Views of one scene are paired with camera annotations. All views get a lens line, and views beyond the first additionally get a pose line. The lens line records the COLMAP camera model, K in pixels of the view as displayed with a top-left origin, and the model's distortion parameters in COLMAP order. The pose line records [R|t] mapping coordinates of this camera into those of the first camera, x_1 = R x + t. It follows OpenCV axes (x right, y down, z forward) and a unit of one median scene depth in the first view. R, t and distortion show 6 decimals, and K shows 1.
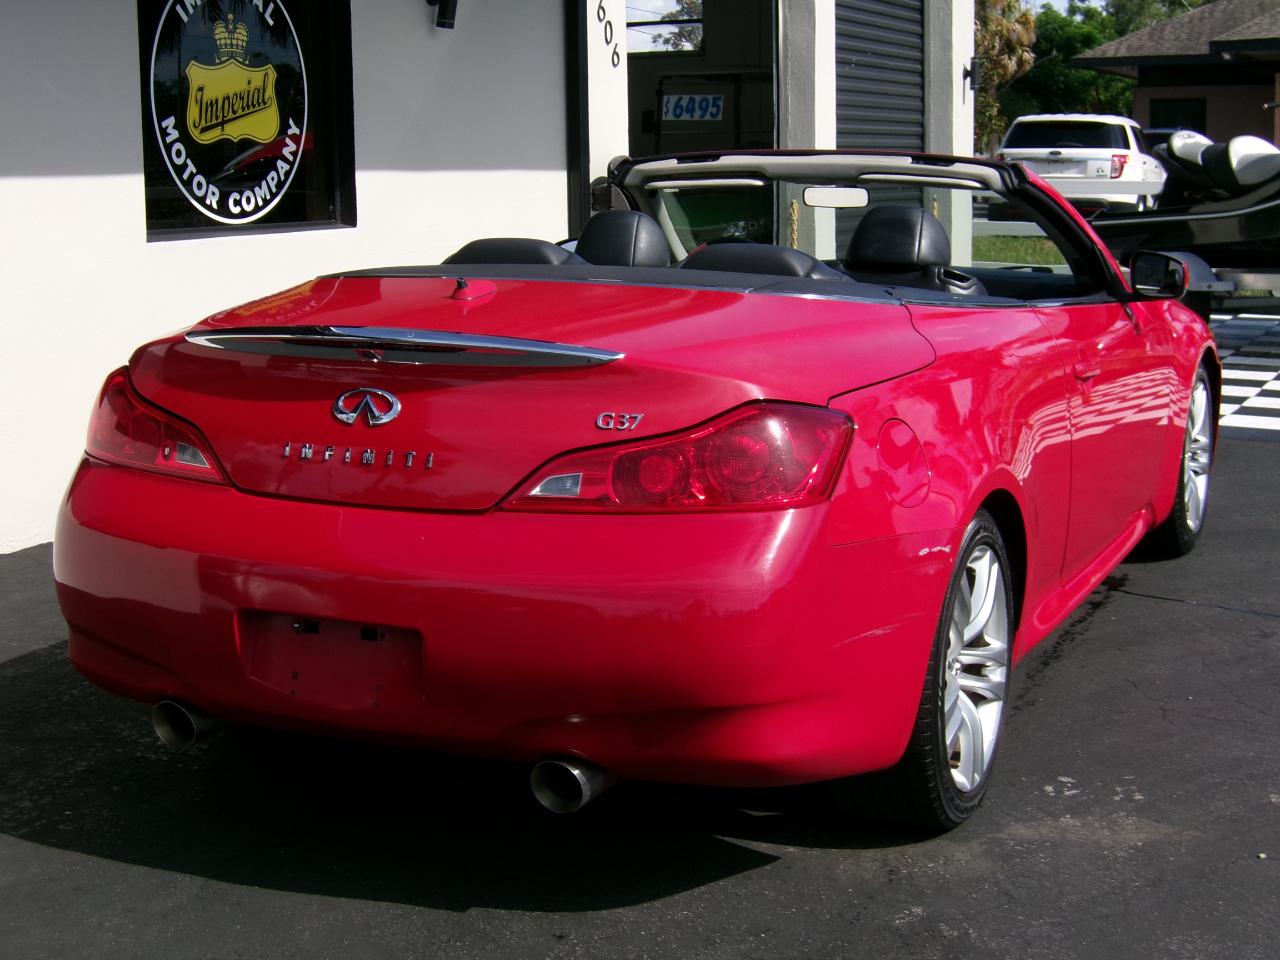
lens RADIAL K [[1953.3, 0, 643.8], [0, 1953.3, 524.2], [0, 0, 1]] dist [-0.125803, 0.011256]
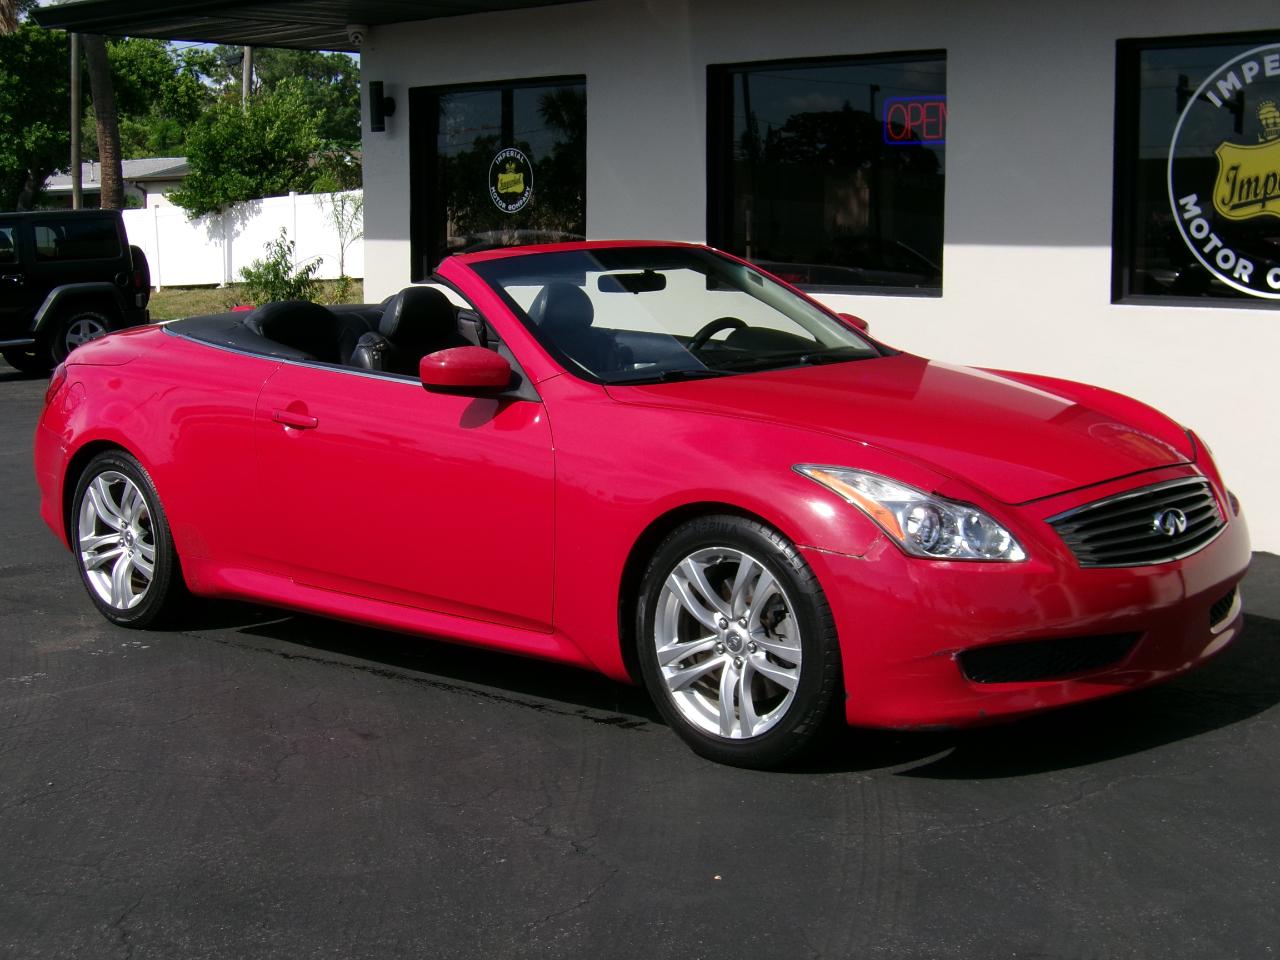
lens RADIAL K [[1953.3, 0, 643.8], [0, 1953.3, 524.2], [0, 0, 1]] dist [-0.125803, 0.011256]
pose [[-0.307995, 0.160651, -0.937726, 0.890716], [-0.164538, 0.961793, 0.218817, -0.215566], [0.937052, 0.221686, -0.269794, 1.025772]]
